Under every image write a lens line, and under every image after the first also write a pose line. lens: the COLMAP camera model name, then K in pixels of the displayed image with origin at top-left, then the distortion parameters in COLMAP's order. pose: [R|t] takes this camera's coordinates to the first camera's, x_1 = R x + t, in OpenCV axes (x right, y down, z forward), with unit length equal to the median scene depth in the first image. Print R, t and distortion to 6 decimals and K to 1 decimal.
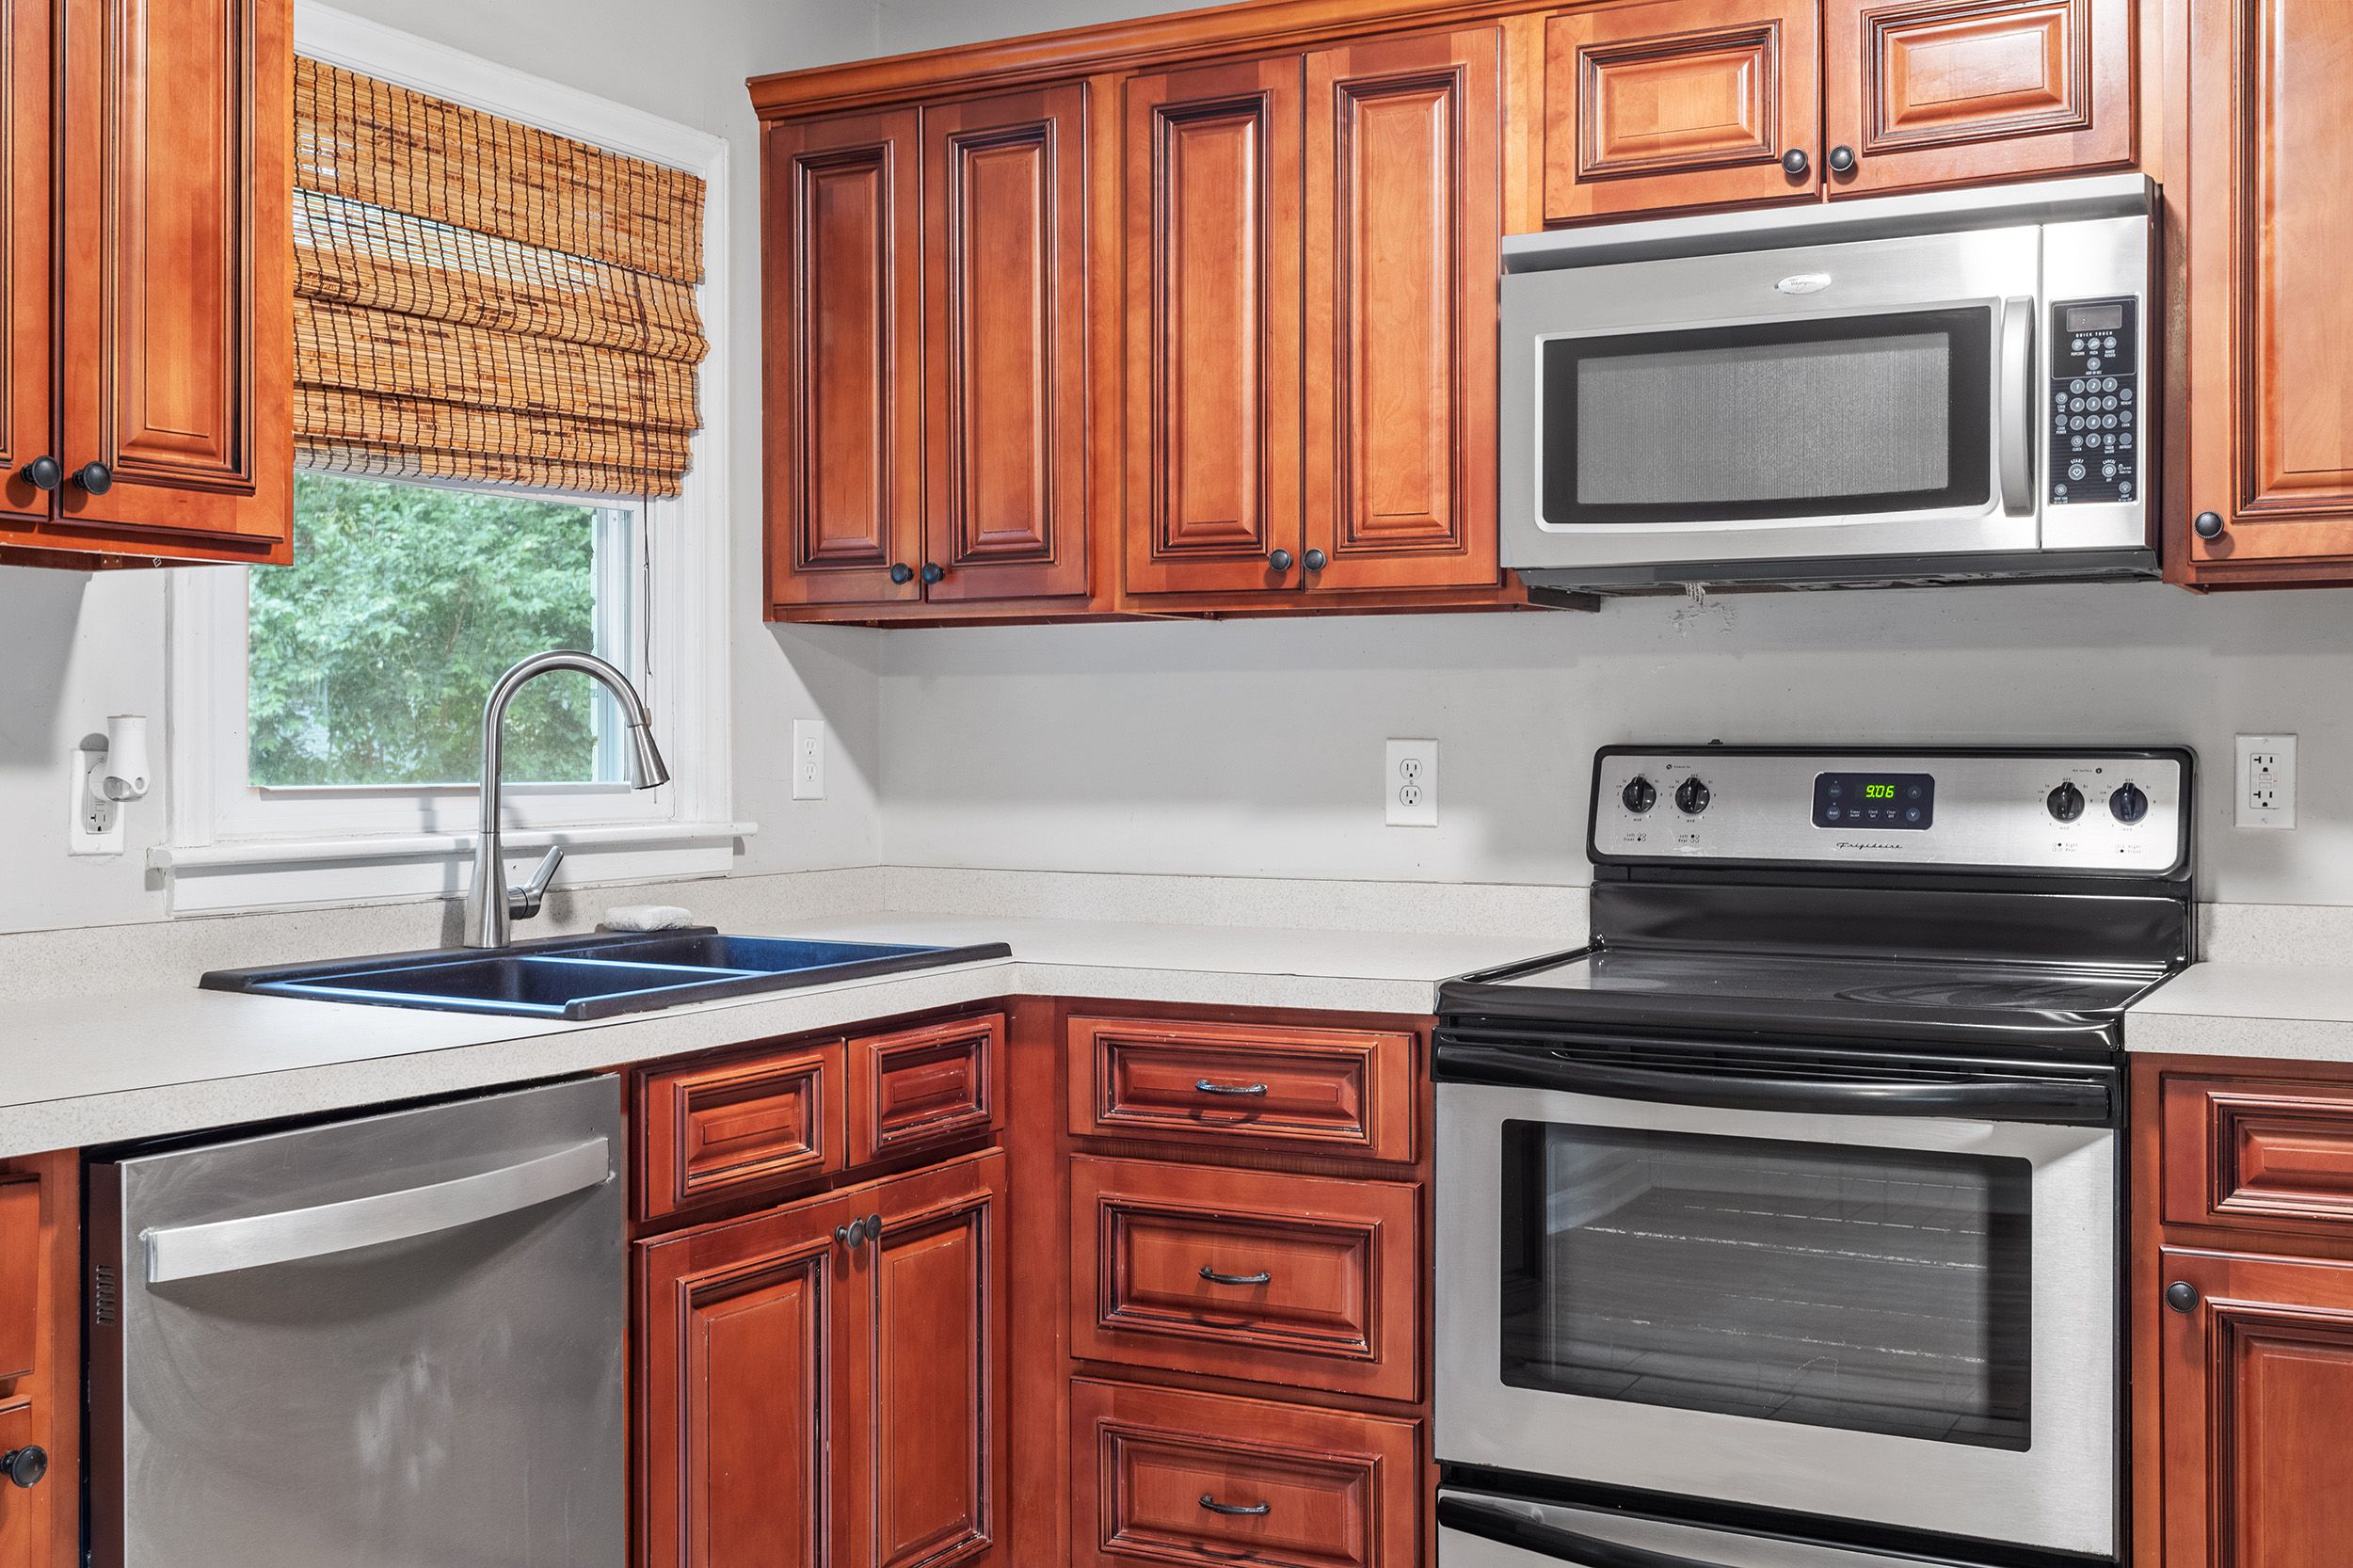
lens RADIAL K [[2565.8, 0, 1175.6], [0, 2565.8, 749.7], [0, 0, 1]] dist [0.023738, -0.011548]
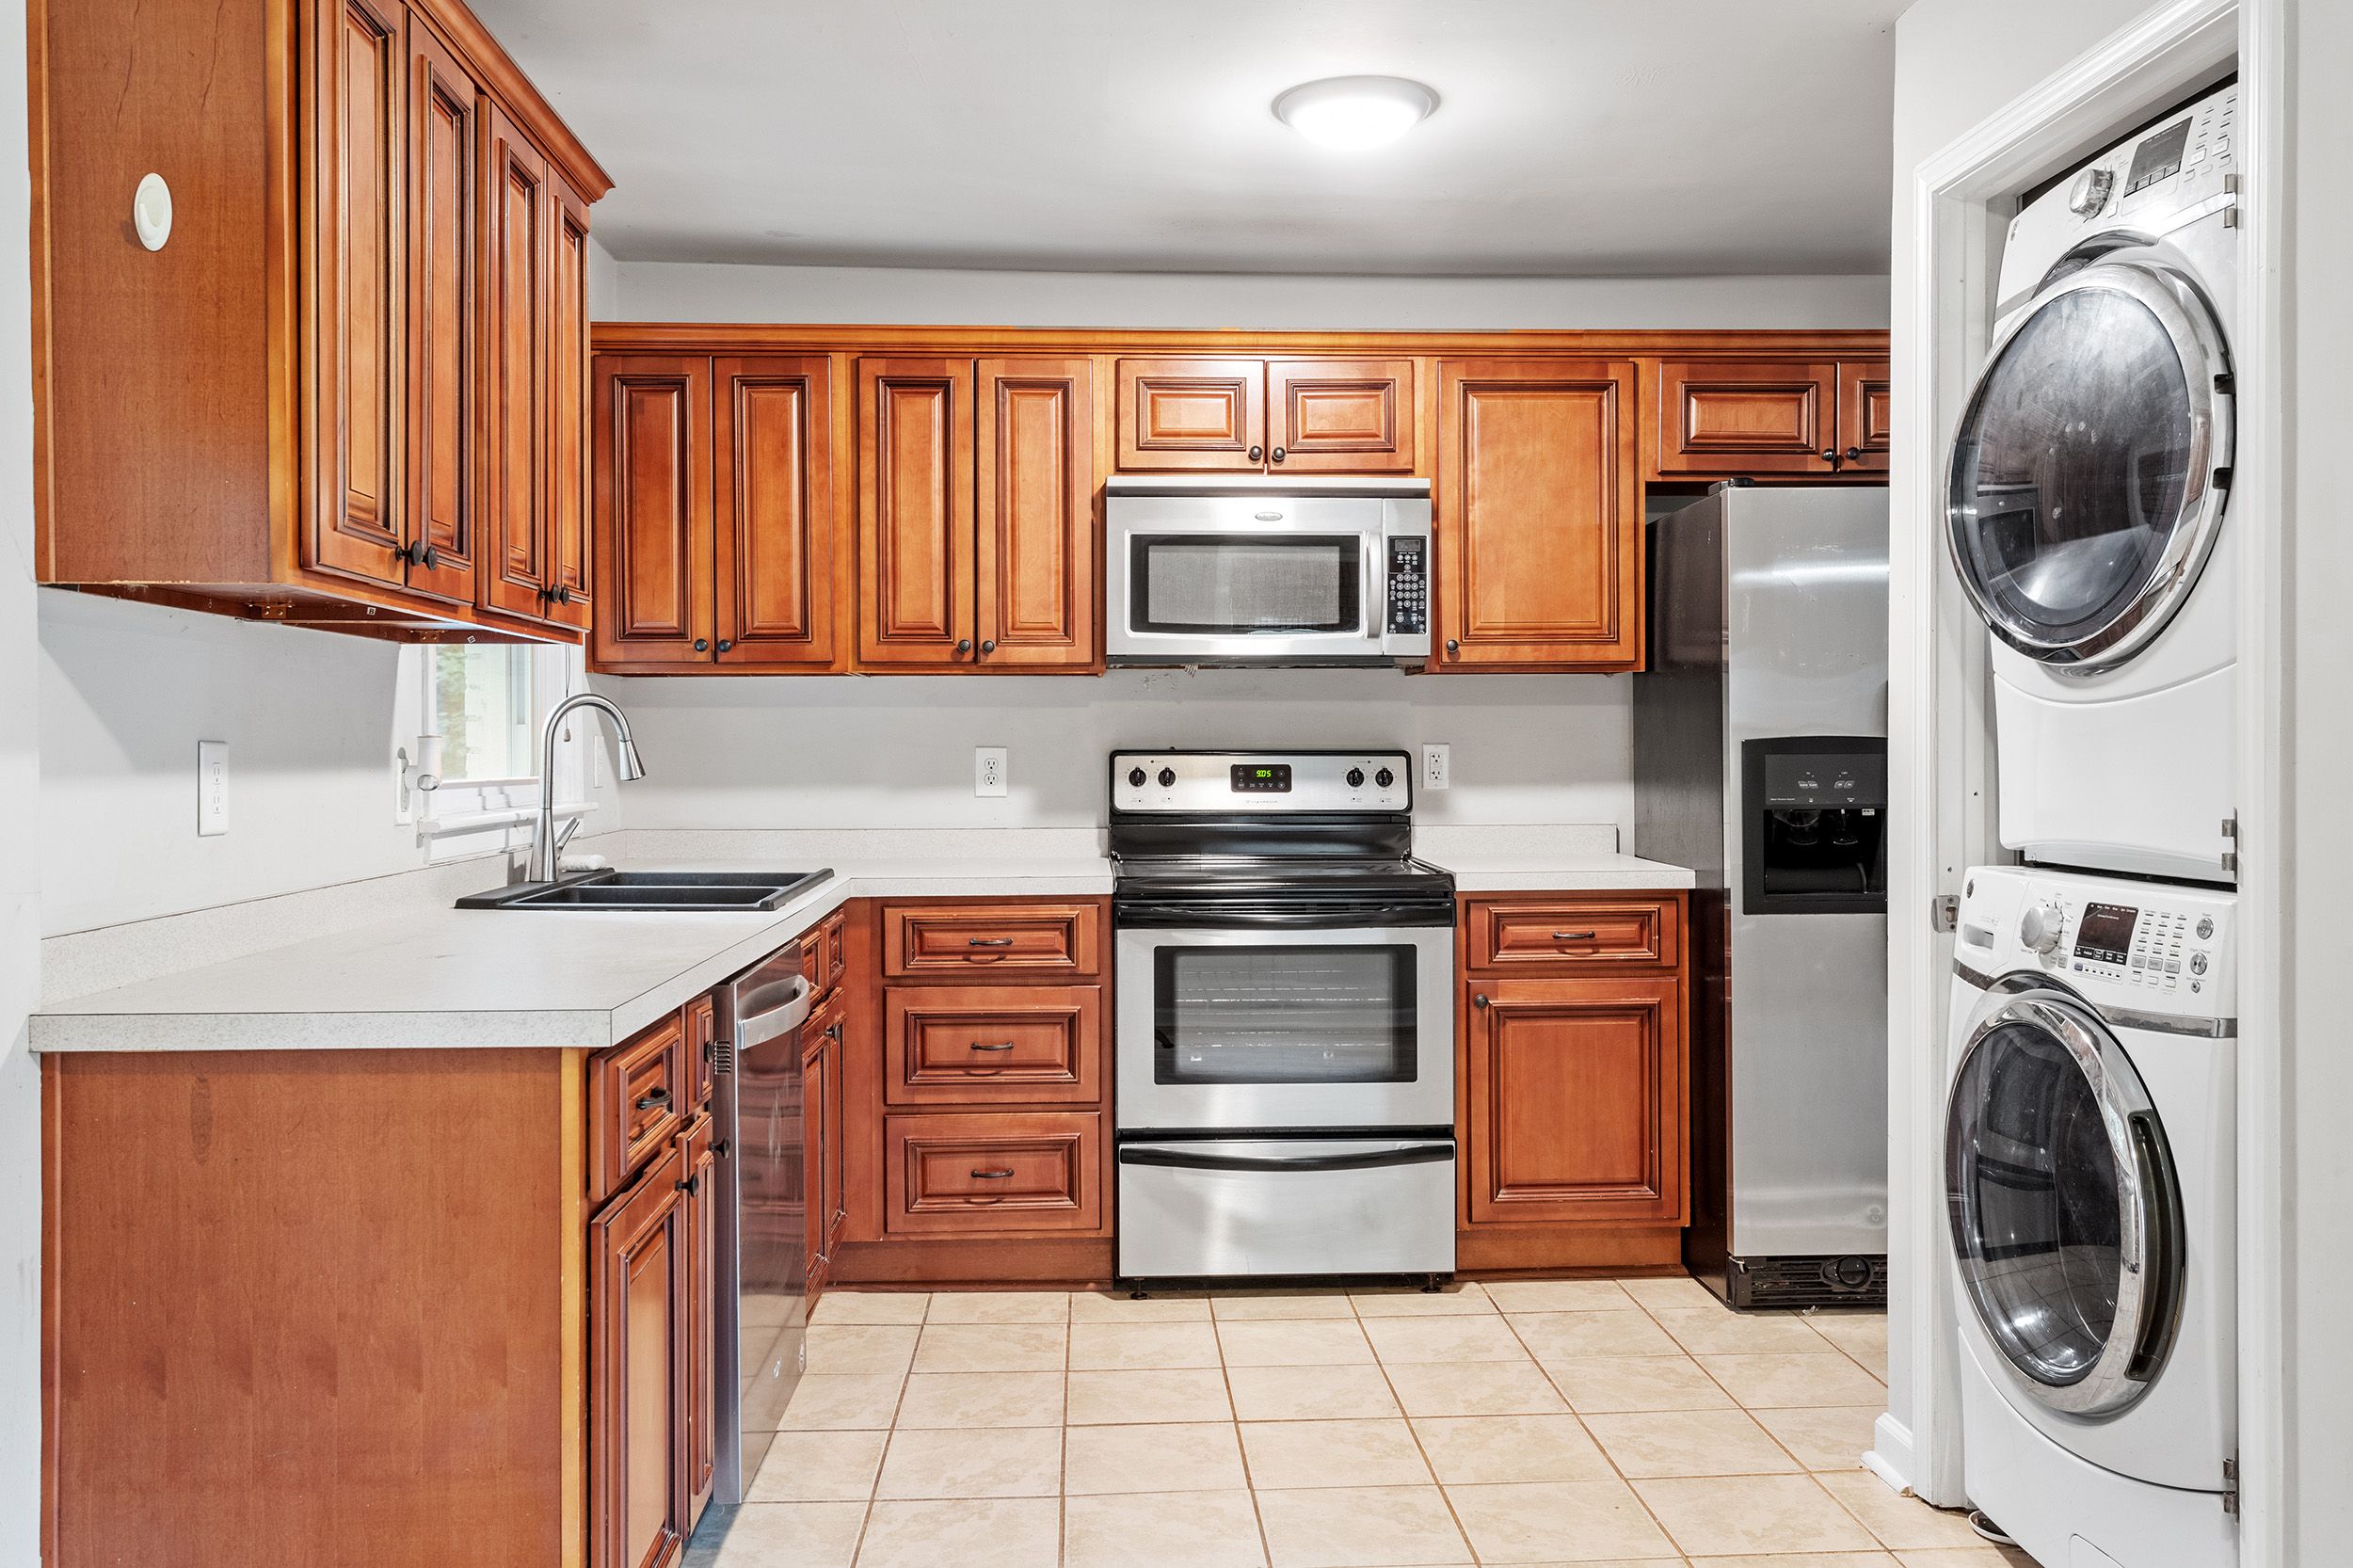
lens RADIAL K [[1924.5, 0, 1173.8], [0, 1924.5, 756.2], [0, 0, 1]] dist [0.004155, 0.001963]
pose [[0.854485, -0.005548, 0.519446, -0.559023], [0.004044, 0.999984, 0.004028, -0.003130], [-0.519460, -0.001341, 0.854494, -0.214493]]
